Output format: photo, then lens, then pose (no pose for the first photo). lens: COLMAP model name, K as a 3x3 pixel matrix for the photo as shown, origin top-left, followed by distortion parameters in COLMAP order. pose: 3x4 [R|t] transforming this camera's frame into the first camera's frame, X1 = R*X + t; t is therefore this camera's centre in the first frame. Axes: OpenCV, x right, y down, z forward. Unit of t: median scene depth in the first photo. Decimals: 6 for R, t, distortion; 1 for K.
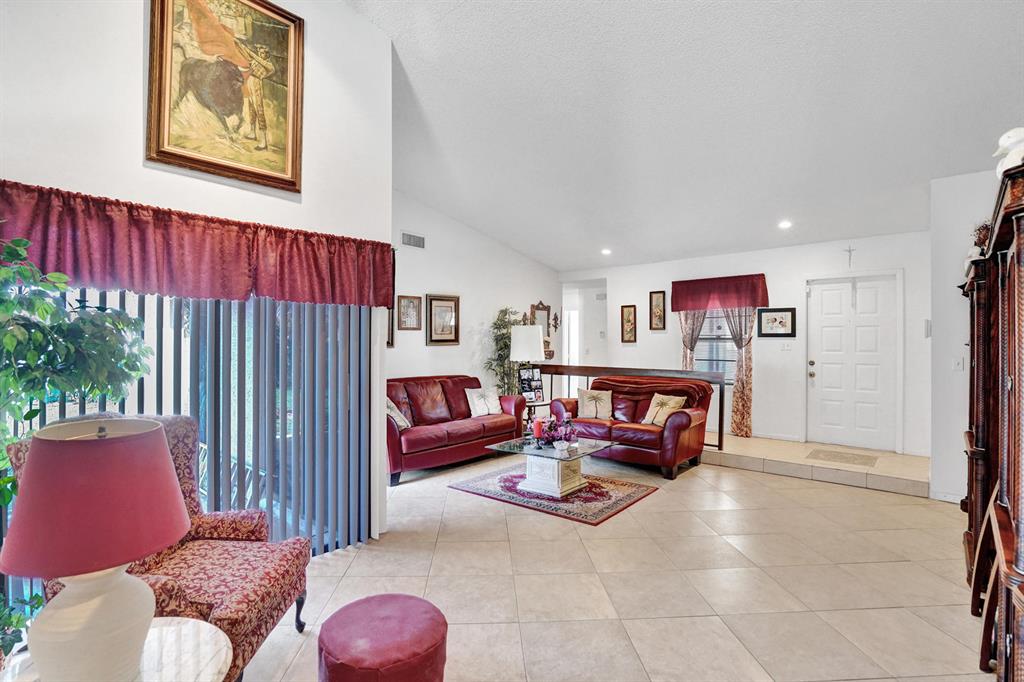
lens RADIAL K [[499.0, 0, 504.1], [0, 499.0, 335.5], [0, 0, 1]] dist [-0.062100, 0.022103]
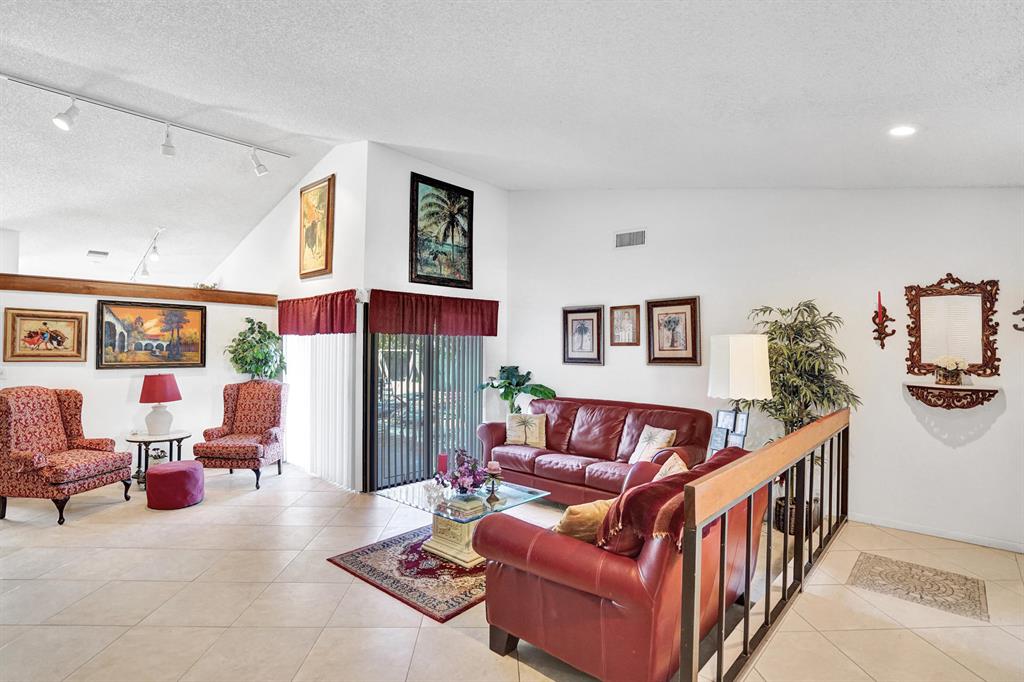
lens RADIAL K [[496.7, 0, 506.6], [0, 496.7, 346.6], [0, 0, 1]] dist [-0.057574, 0.020217]
pose [[-0.018449, -0.007610, -0.999801, 0.646188], [-0.001305, 0.999970, -0.007587, -0.002408], [0.999829, 0.001164, -0.018459, 0.800883]]
